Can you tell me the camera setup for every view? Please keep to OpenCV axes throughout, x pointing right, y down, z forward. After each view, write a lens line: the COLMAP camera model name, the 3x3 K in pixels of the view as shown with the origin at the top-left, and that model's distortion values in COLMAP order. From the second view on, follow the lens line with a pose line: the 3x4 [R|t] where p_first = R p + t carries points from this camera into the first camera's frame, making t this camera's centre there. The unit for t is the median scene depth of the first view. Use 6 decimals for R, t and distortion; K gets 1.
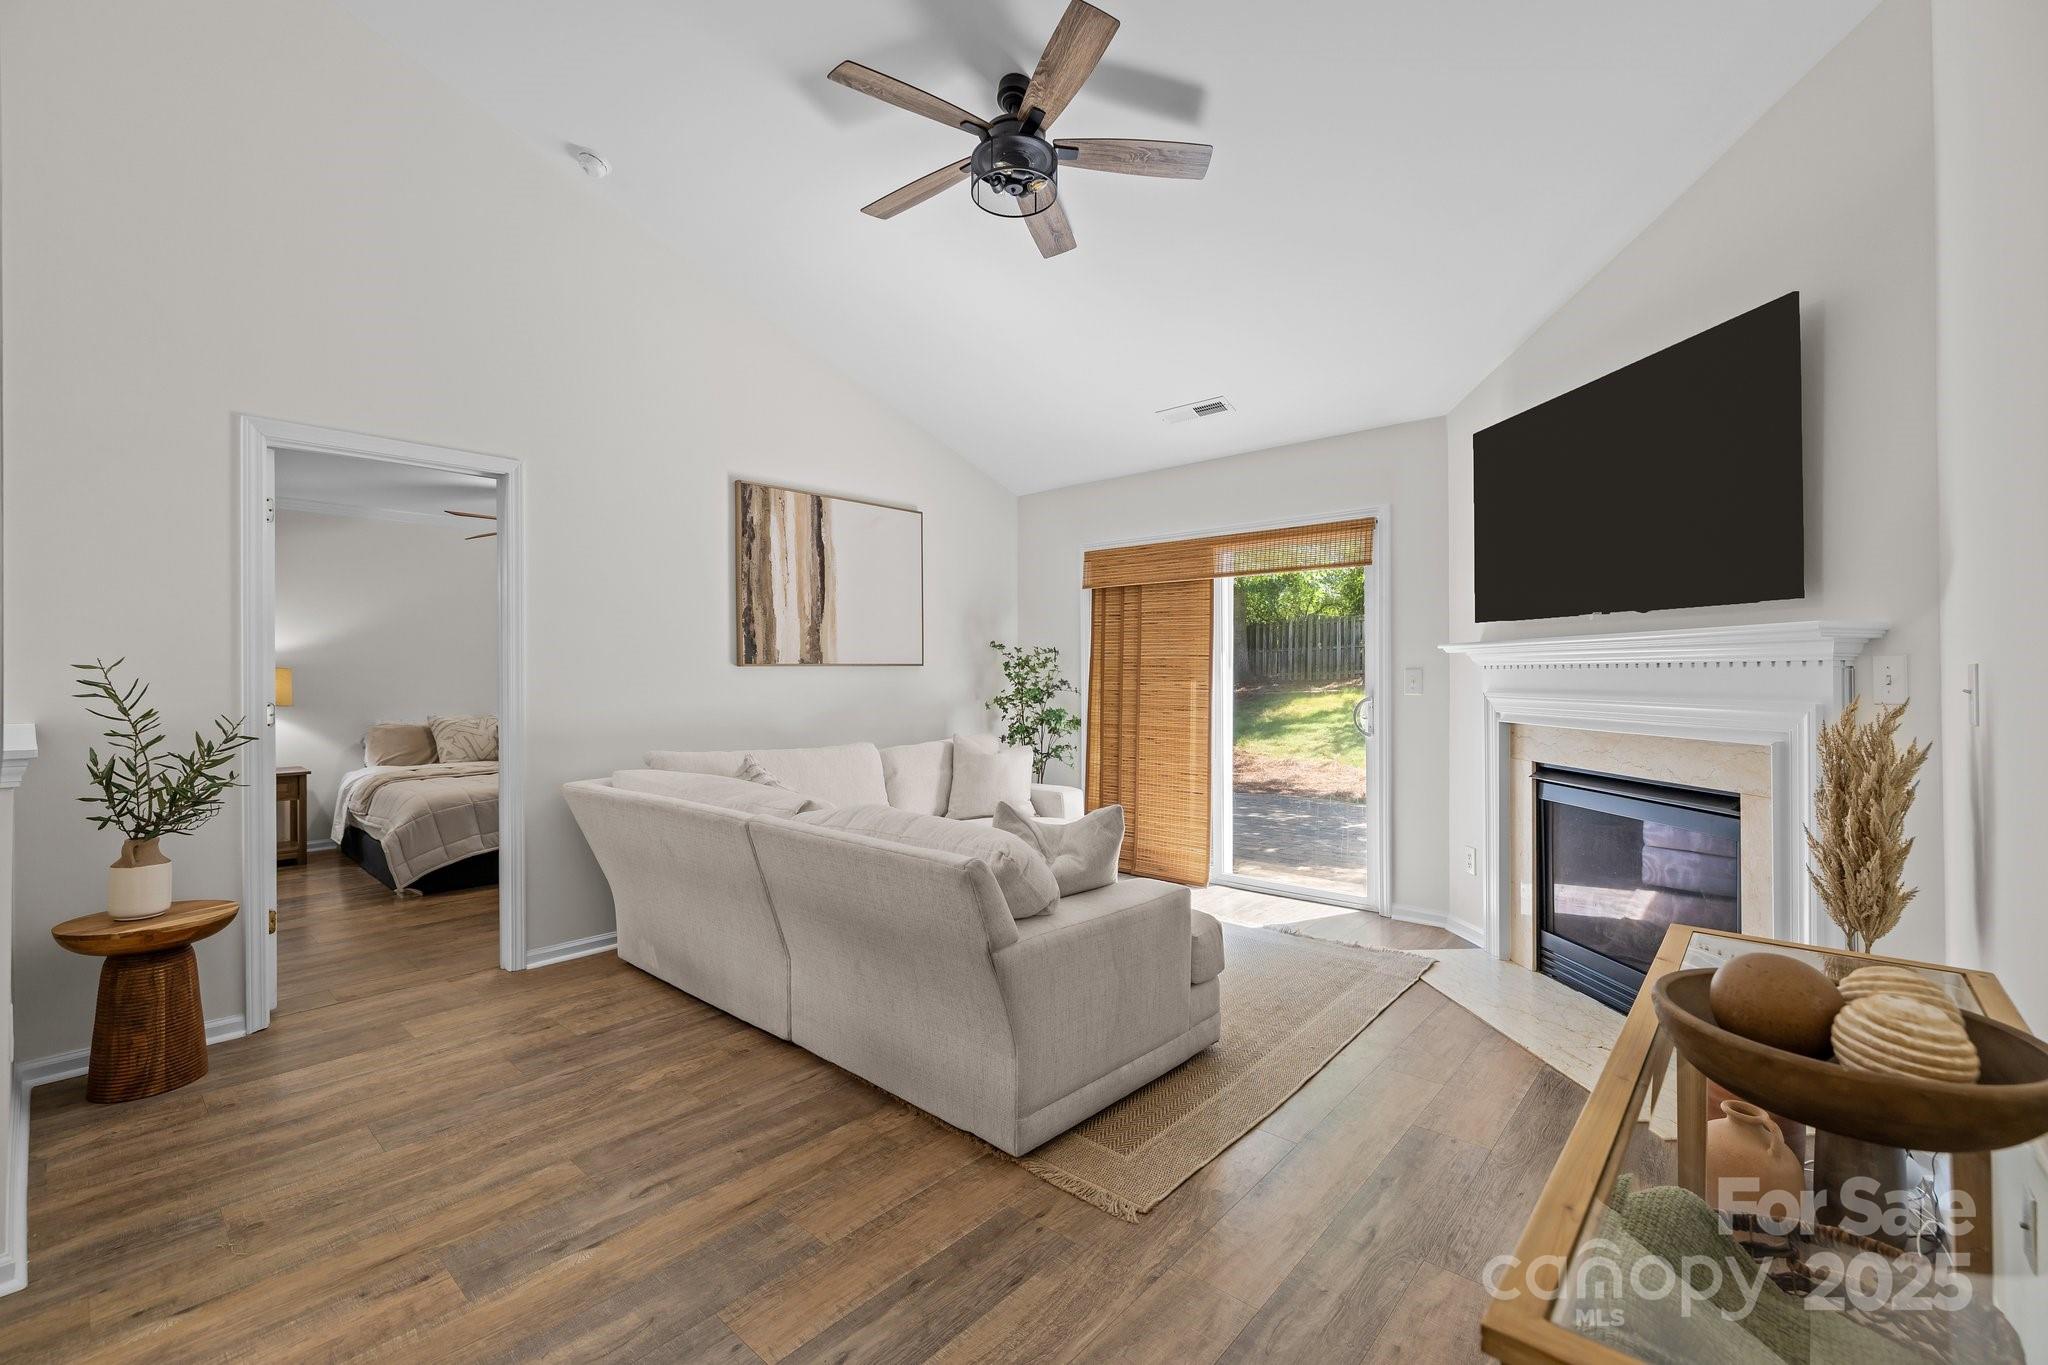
lens RADIAL K [[868.4, 0, 1006.1], [0, 868.4, 672.5], [0, 0, 1]] dist [0.001025, -0.000380]
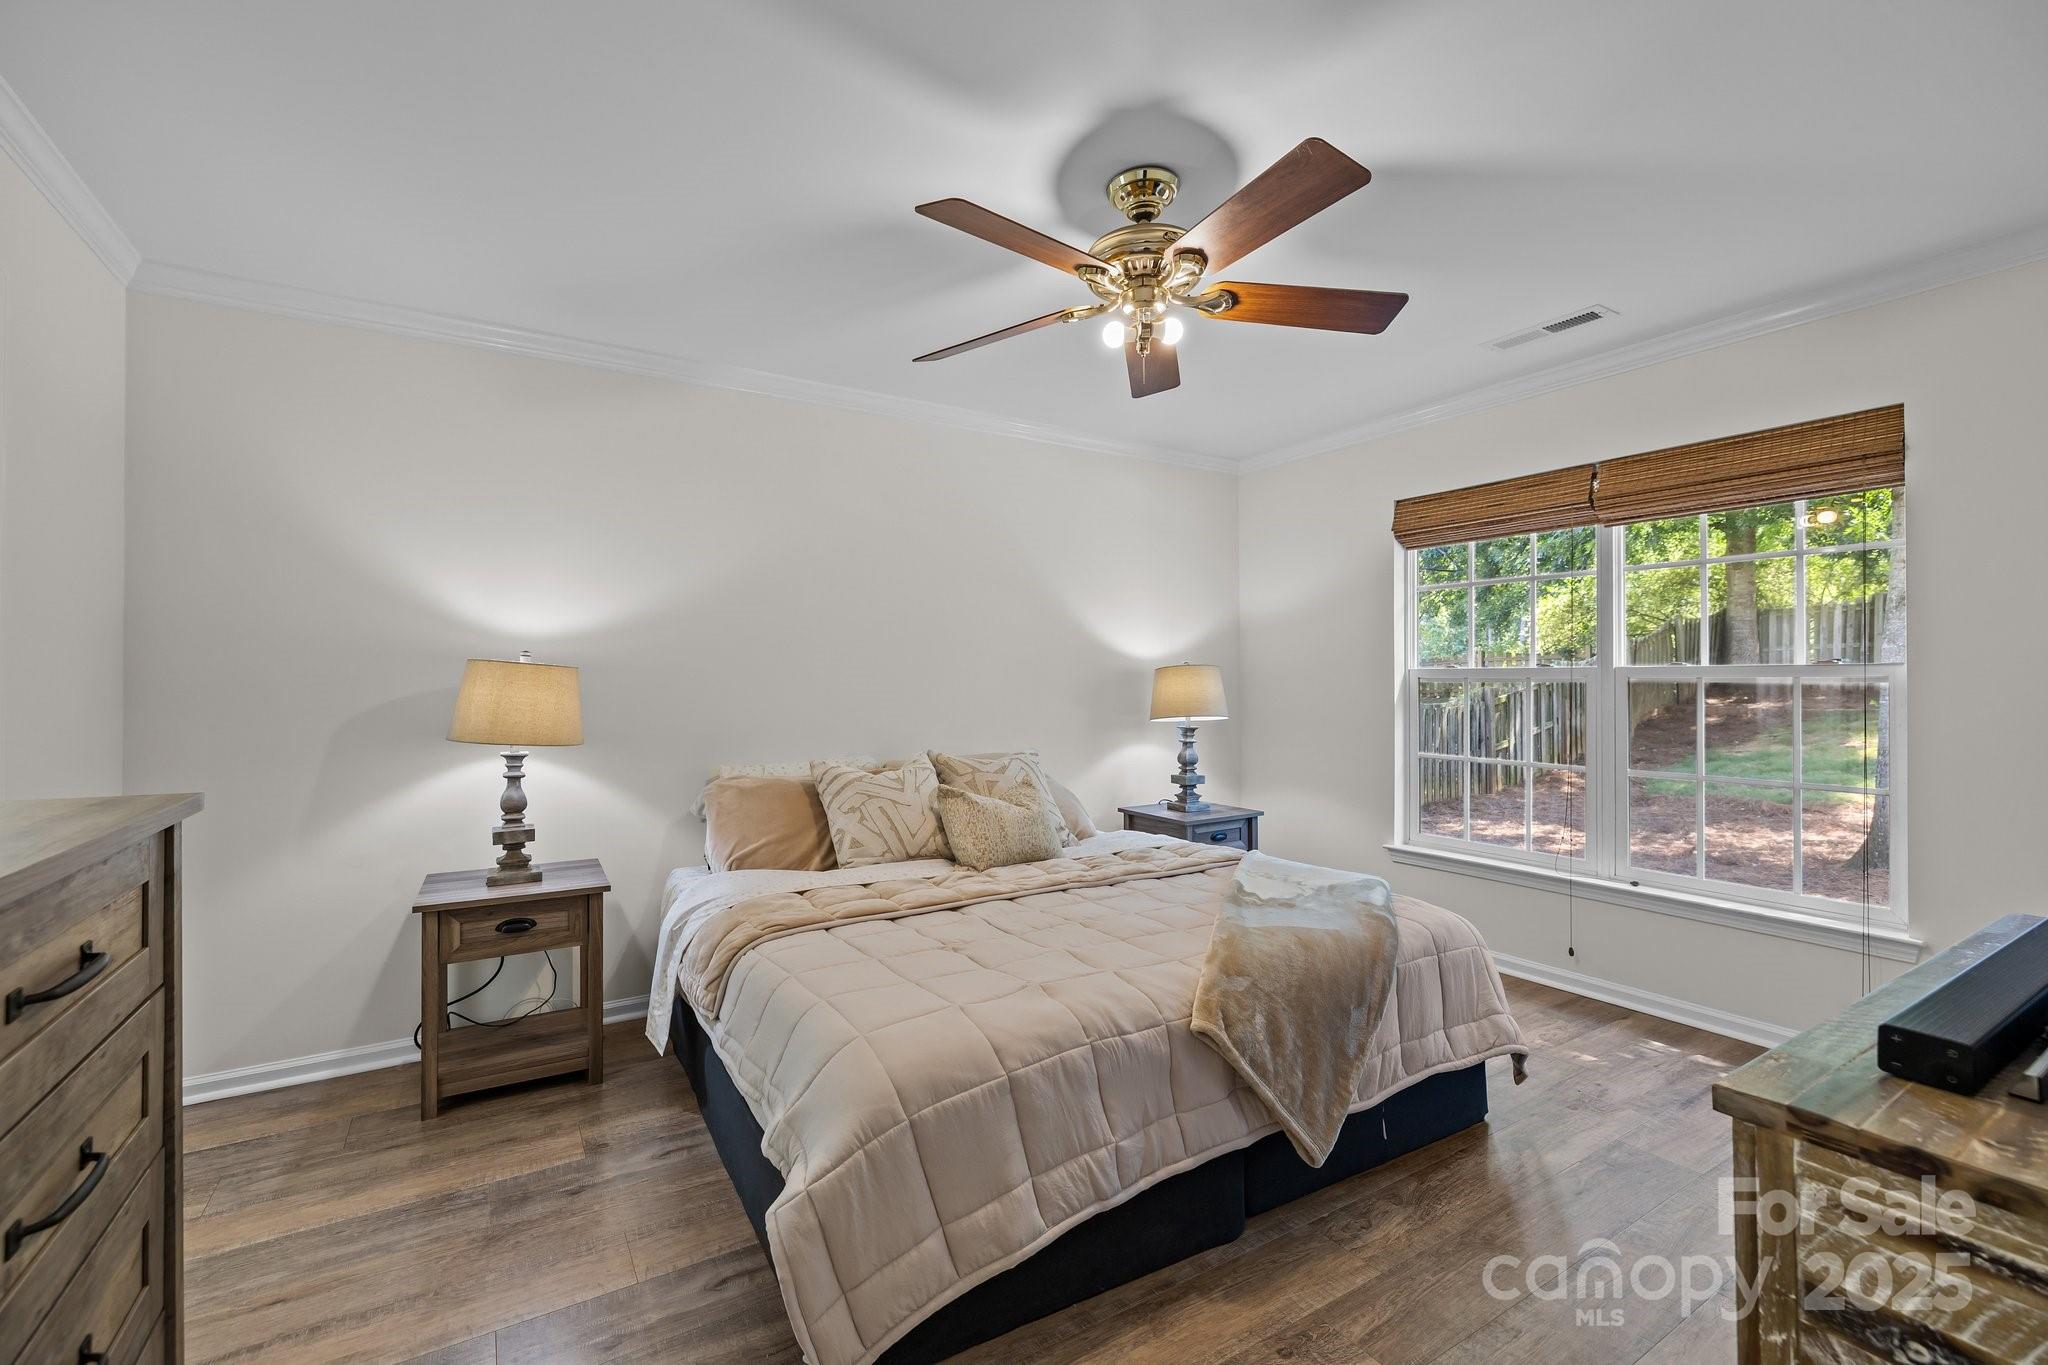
lens RADIAL K [[868.4, 0, 1029.4], [0, 868.4, 678.5], [0, 0, 1]] dist [0.001025, -0.000380]
pose [[0.965864, 0.001876, -0.259043, -0.550005], [-0.003245, 0.999983, -0.004859, 0.002584], [0.259030, 0.005534, 0.965853, 0.722914]]
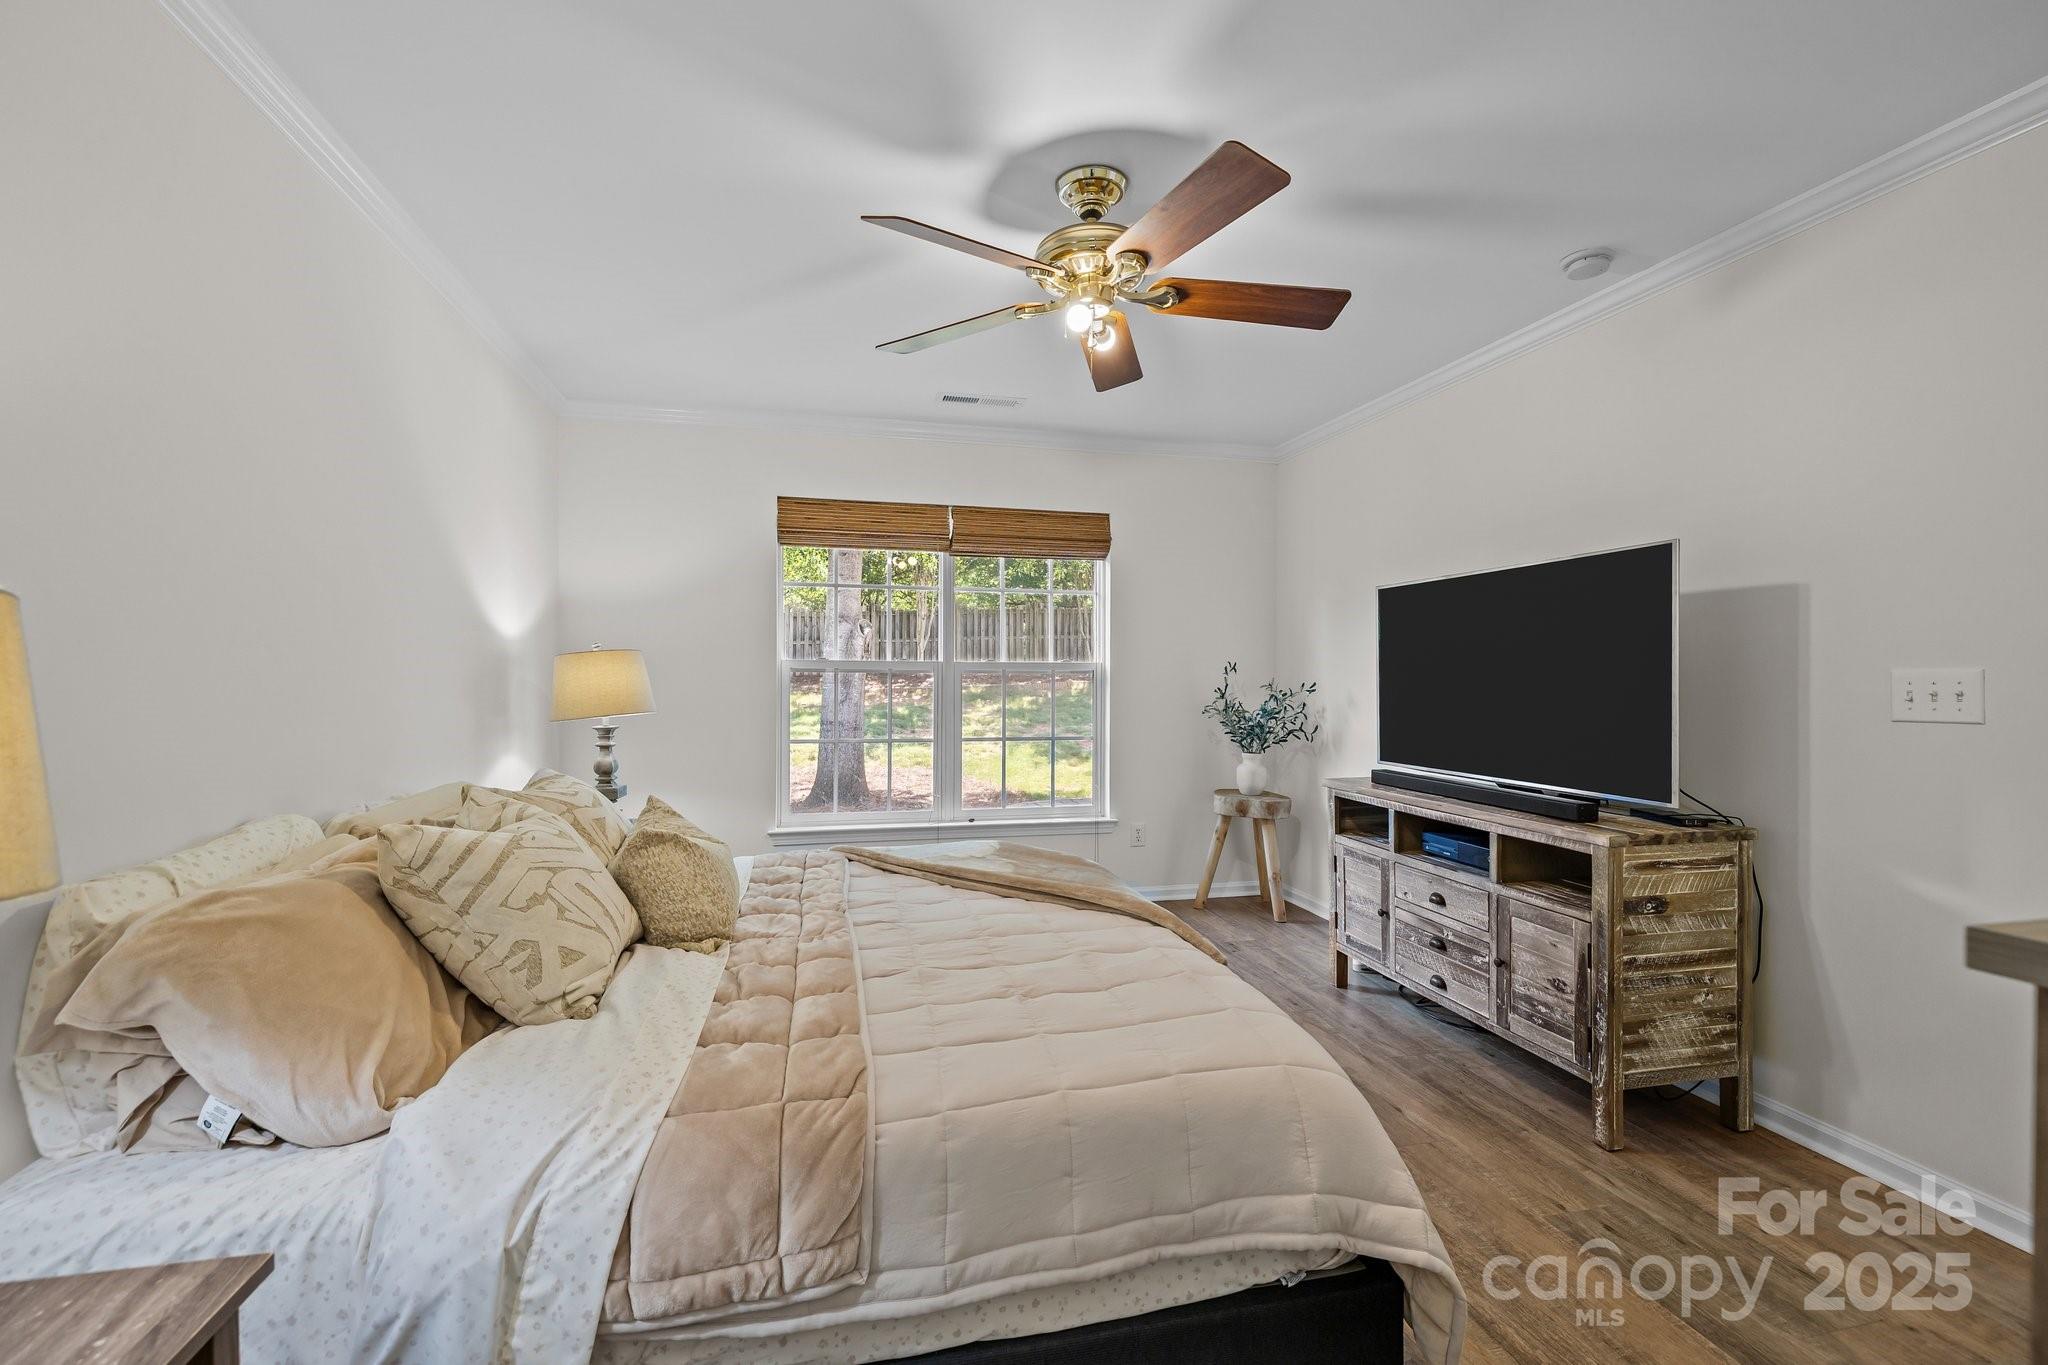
lens RADIAL K [[868.4, 0, 1007.9], [0, 868.4, 681.4], [0, 0, 1]] dist [0.001025, -0.000380]
pose [[0.564790, -0.001599, 0.825233, -1.032708], [-0.003949, 0.999981, 0.004640, 0.005400], [-0.825225, -0.005880, 0.564773, 0.954769]]
